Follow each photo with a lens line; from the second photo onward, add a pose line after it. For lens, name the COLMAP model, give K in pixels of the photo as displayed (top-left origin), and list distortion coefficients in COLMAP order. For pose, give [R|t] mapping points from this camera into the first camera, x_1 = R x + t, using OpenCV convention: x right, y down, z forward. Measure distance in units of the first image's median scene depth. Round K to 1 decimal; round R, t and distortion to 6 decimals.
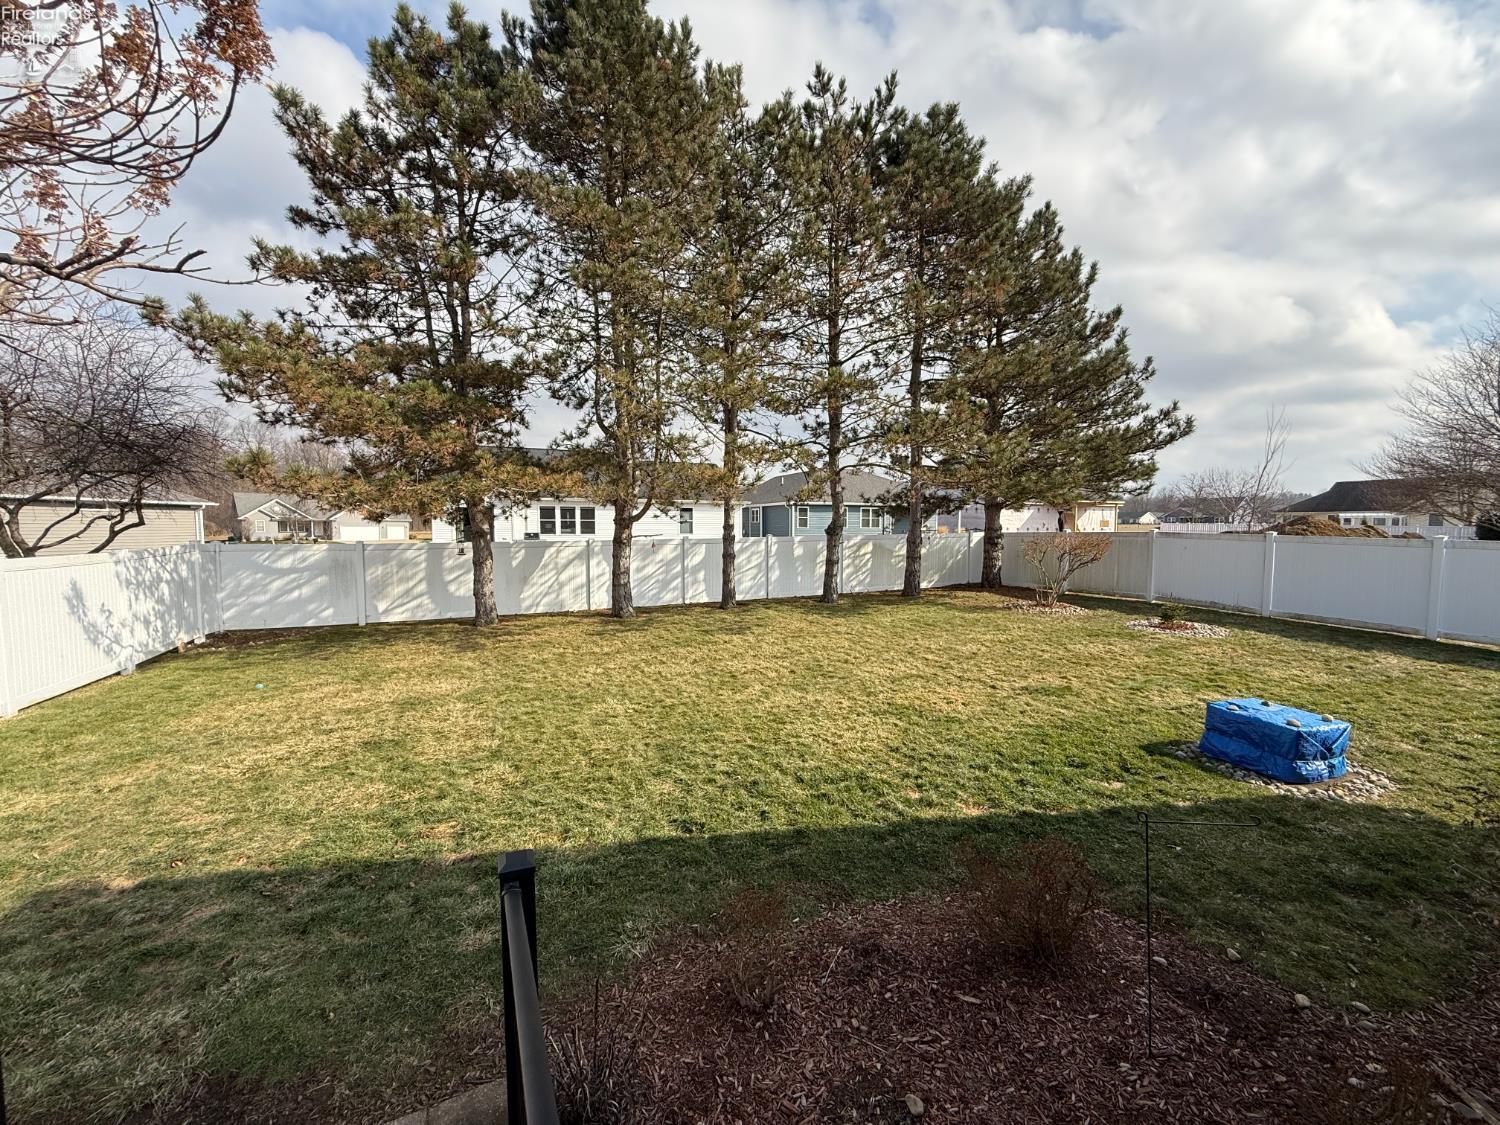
lens RADIAL K [[593.5, 0, 744.8], [0, 593.5, 562.0], [0, 0, 1]] dist [-0.001538, 0.000755]
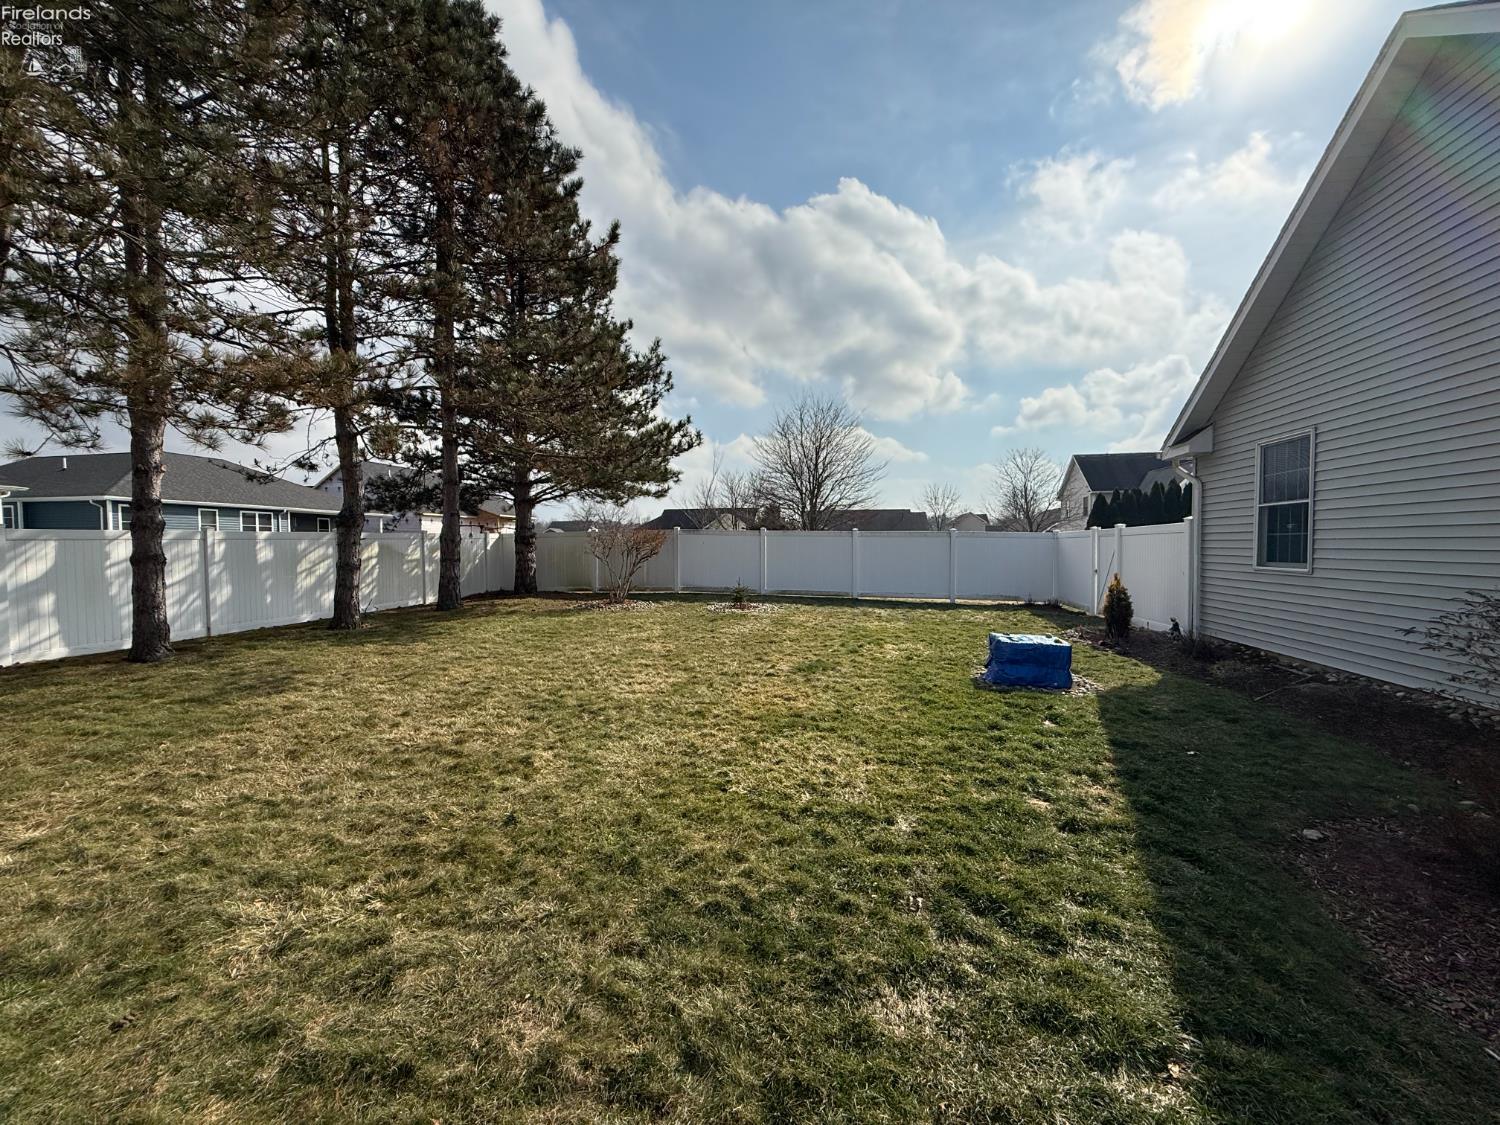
lens RADIAL K [[593.5, 0, 748.6], [0, 593.5, 565.1], [0, 0, 1]] dist [-0.001538, 0.000755]
pose [[0.566929, -0.030646, 0.823196, -0.157981], [0.053314, 0.998578, 0.000457, 0.022787], [-0.822040, 0.043629, 0.567756, 0.260606]]
